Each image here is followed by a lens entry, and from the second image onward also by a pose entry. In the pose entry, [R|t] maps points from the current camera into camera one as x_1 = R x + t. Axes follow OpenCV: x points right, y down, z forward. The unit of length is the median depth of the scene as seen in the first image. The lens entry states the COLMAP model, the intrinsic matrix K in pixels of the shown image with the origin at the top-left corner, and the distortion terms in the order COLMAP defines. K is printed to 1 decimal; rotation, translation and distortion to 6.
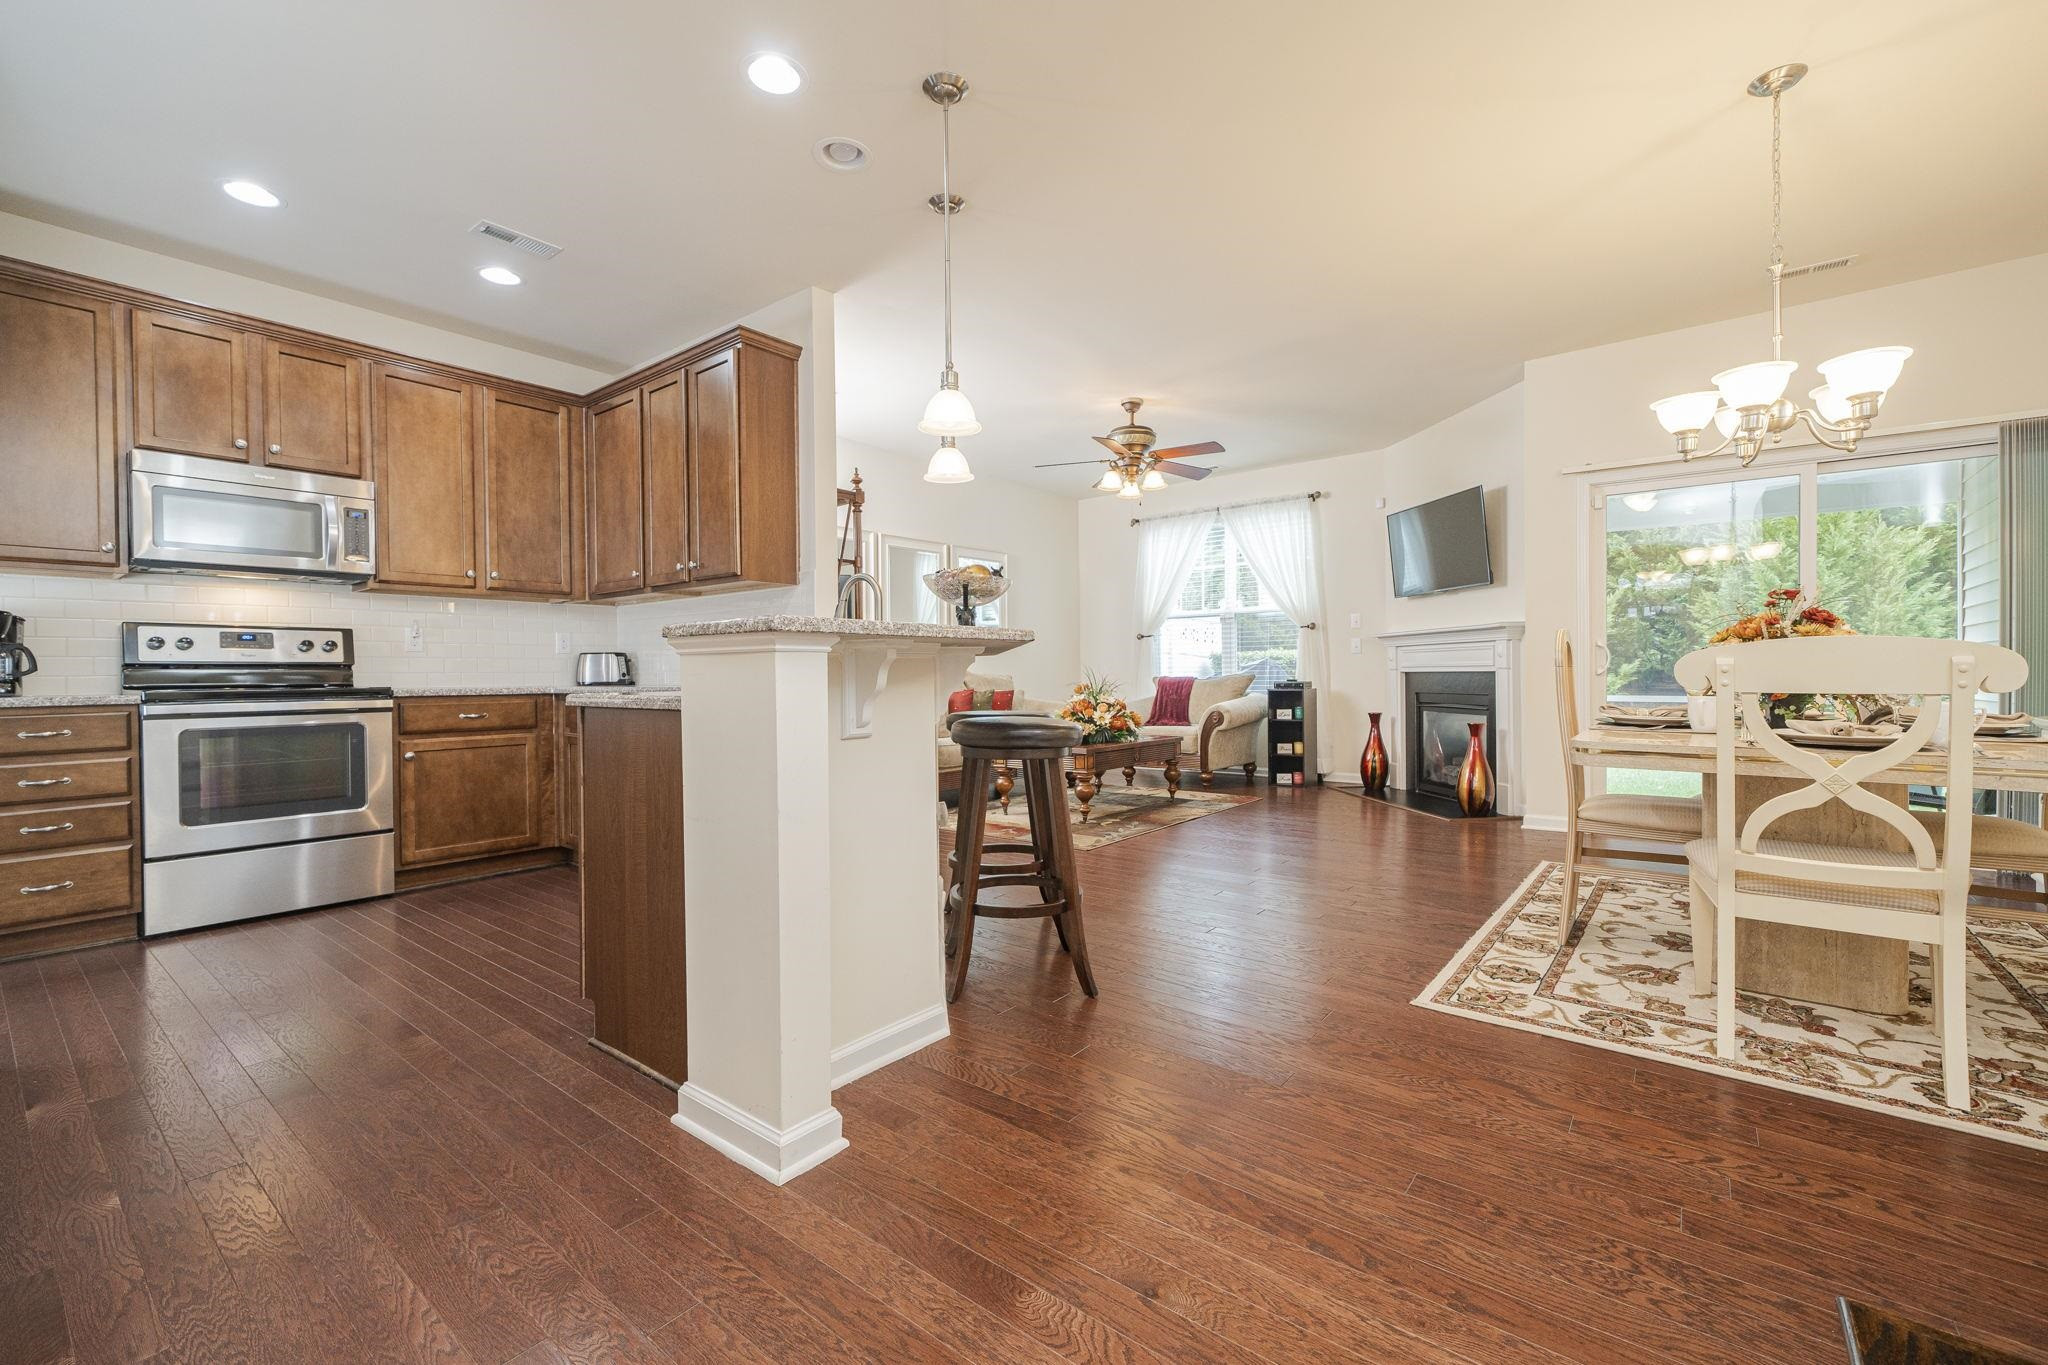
lens RADIAL K [[858.9, 0, 1026.8], [0, 858.9, 681.4], [0, 0, 1]] dist [0.002930, 0.001224]
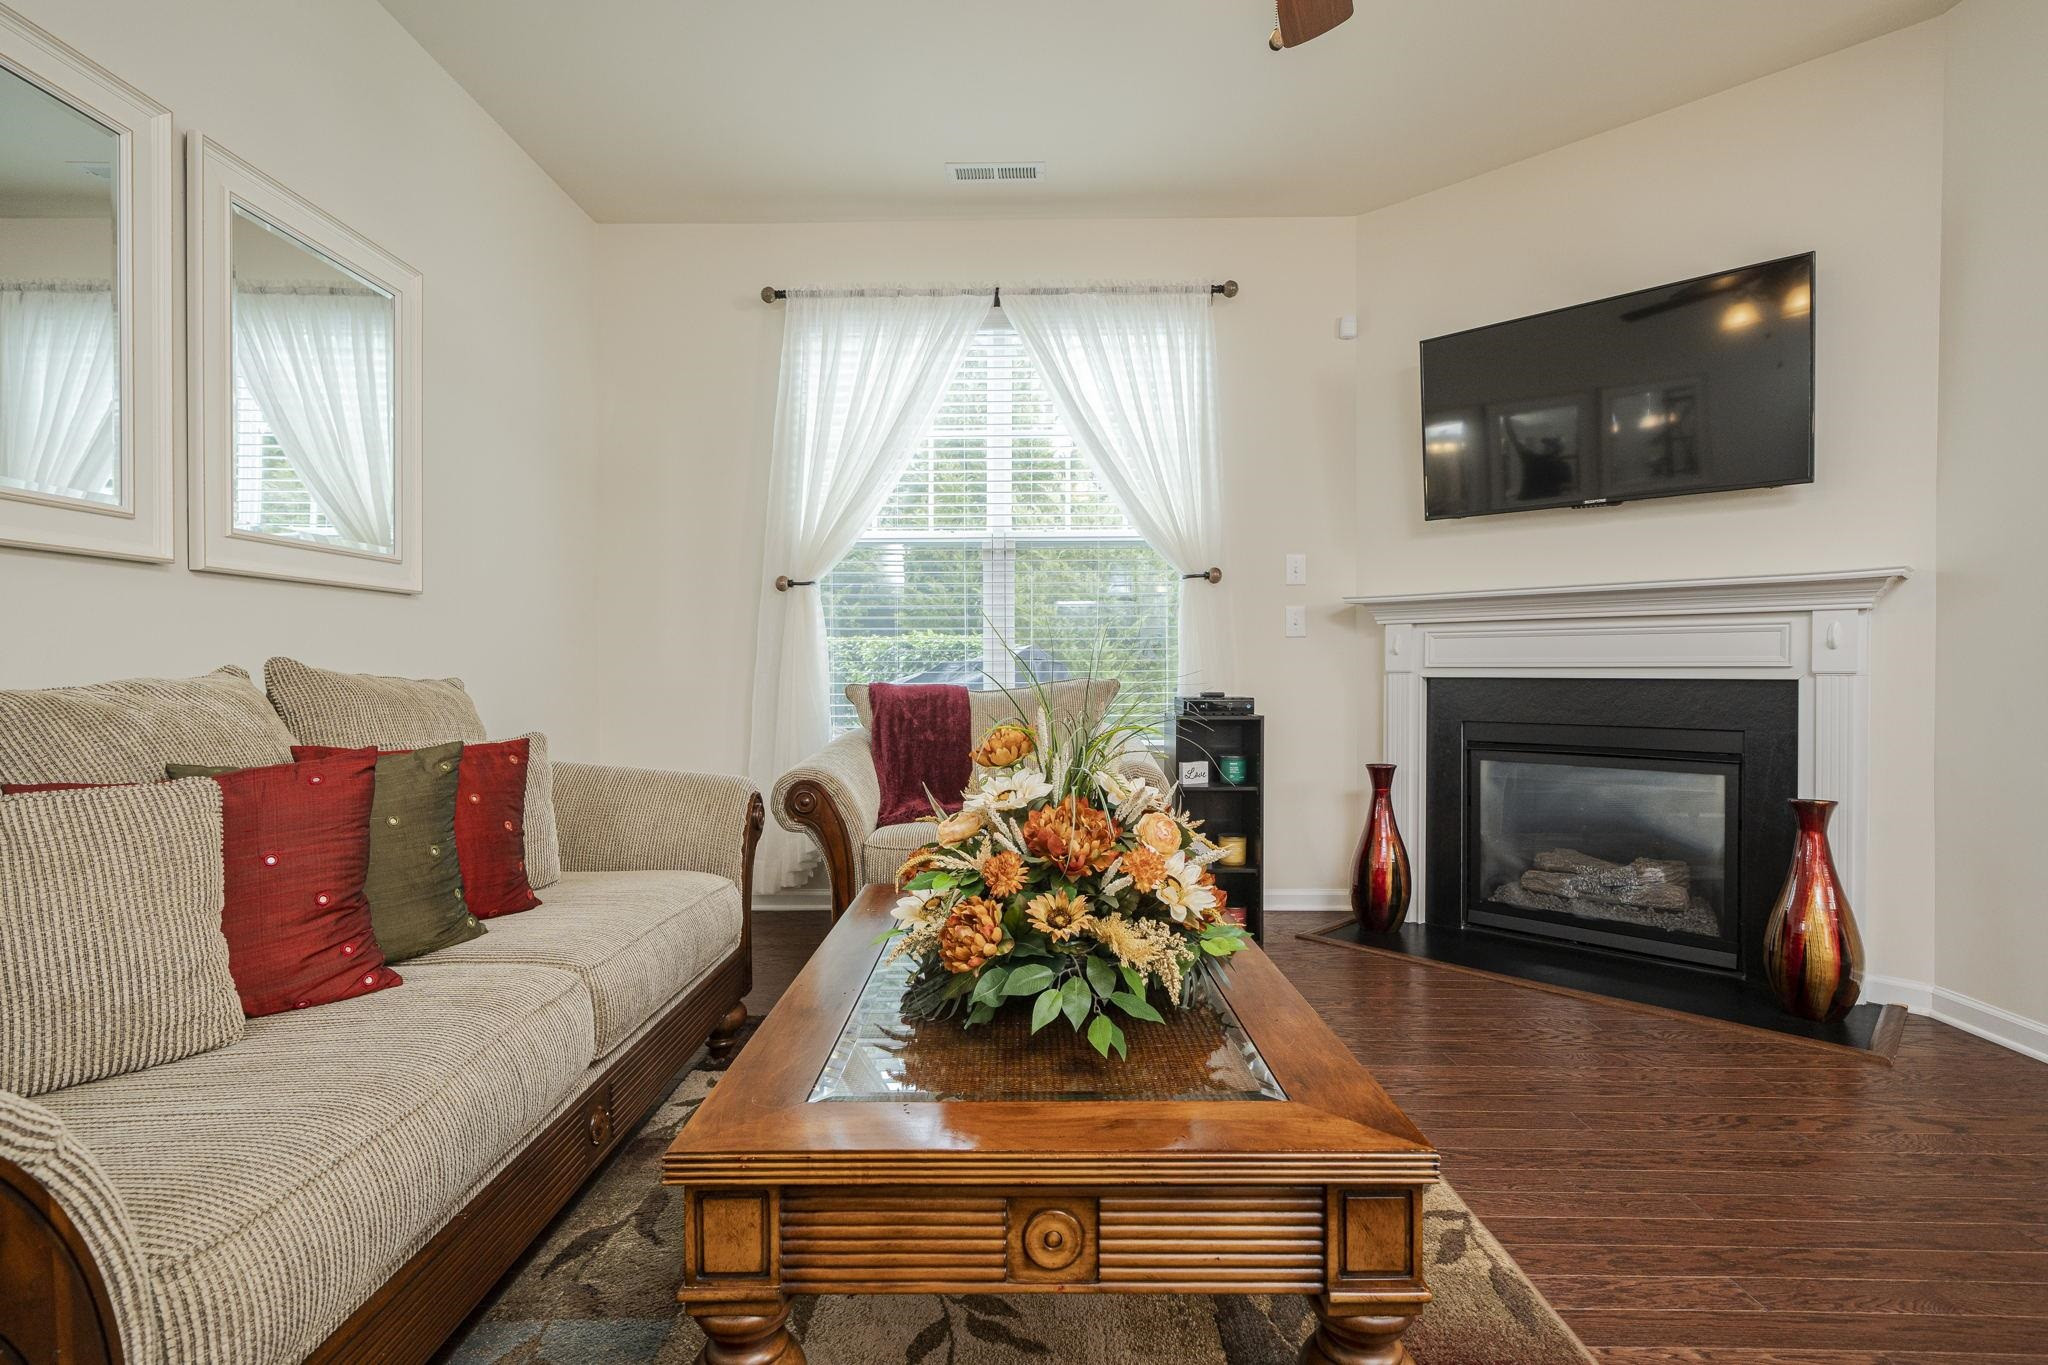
lens RADIAL K [[999.5, 0, 1014.4], [0, 999.5, 685.1], [0, 0, 1]] dist [0.004087, 0.000418]
pose [[0.793881, 0.001227, 0.608072, -0.138374], [-0.002865, 0.999994, 0.001722, -0.011509], [-0.608067, -0.003109, 0.793880, 1.150409]]
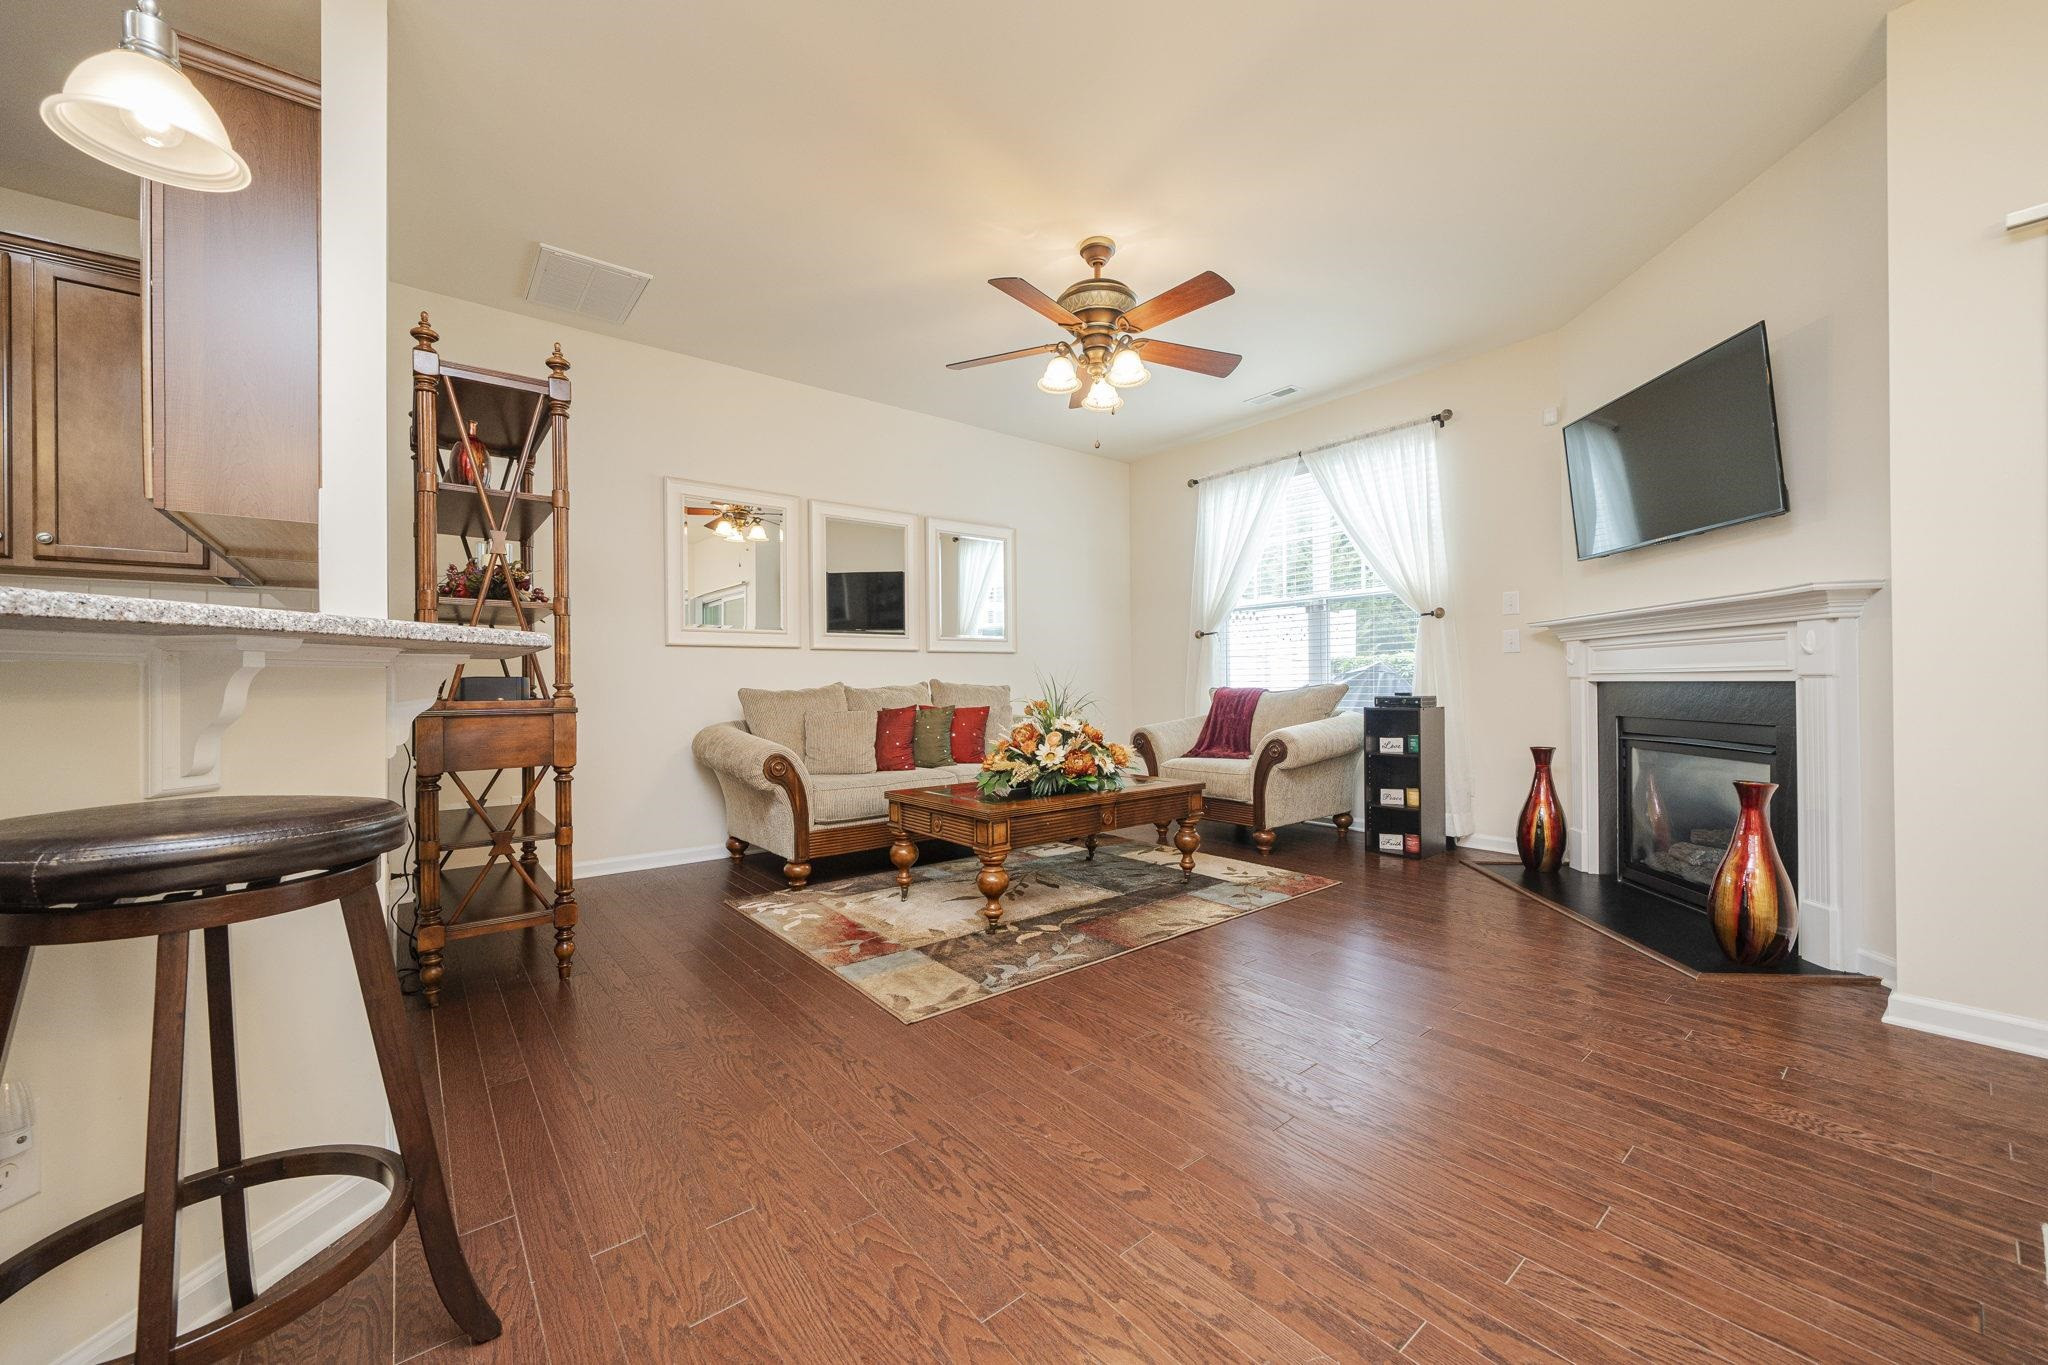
lens RADIAL K [[781.6, 0, 1027.5], [0, 781.6, 678.7], [0, 0, 1]] dist [-0.000326, -0.000173]
pose [[0.977041, -0.000777, -0.213050, 0.268166], [-0.002126, 0.999908, -0.013397, -0.007711], [0.213040, 0.013542, 0.976950, 0.608703]]
